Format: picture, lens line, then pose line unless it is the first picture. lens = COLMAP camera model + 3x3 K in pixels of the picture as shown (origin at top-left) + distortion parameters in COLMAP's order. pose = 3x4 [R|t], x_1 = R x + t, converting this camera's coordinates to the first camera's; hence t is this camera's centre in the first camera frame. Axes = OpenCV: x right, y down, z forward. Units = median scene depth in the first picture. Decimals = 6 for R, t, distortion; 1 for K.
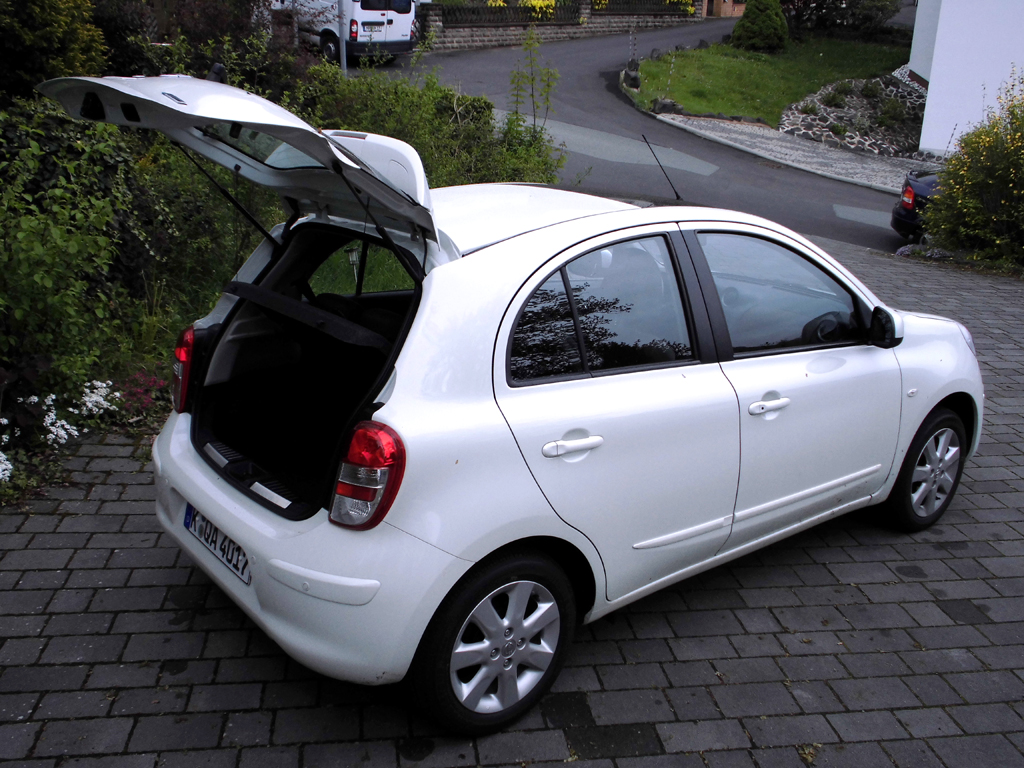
lens RADIAL K [[976.3, 0, 512.0], [0, 976.3, 384.0], [0, 0, 1]] dist [-0.017827, -0.008862]
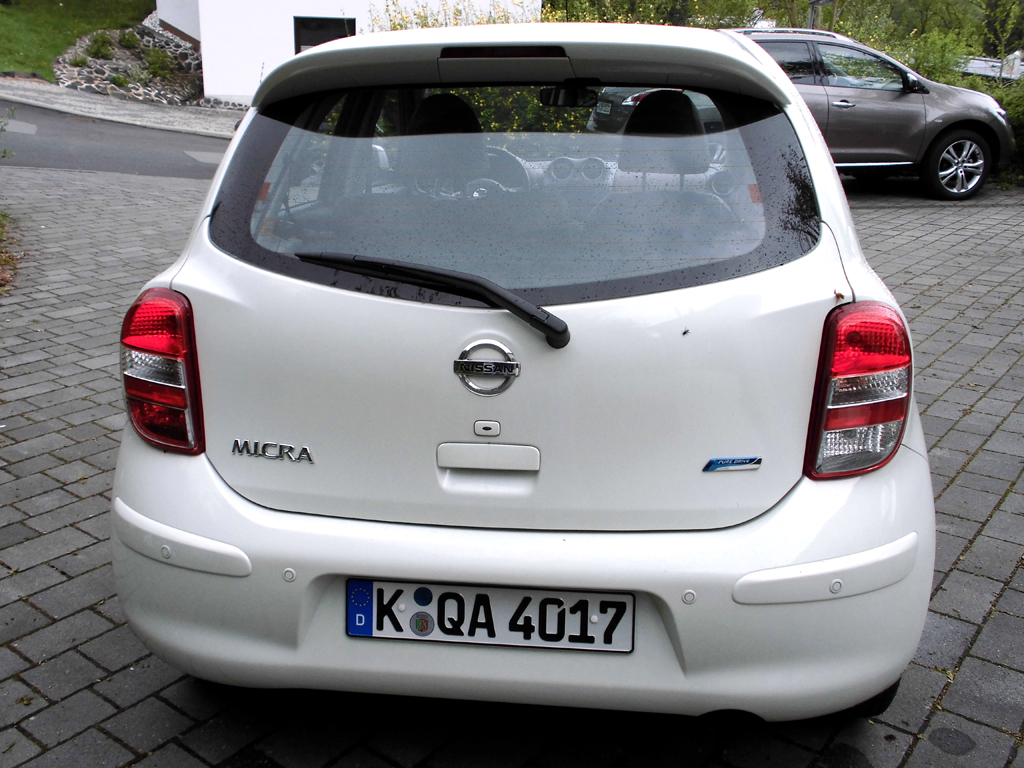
lens RADIAL K [[976.3, 0, 512.0], [0, 976.3, 384.0], [0, 0, 1]] dist [-0.017827, -0.008862]
pose [[0.716754, -0.252996, 0.649813, -0.074685], [0.232721, 0.965223, 0.119102, -0.003749], [-0.657347, 0.065859, 0.750705, 0.068608]]
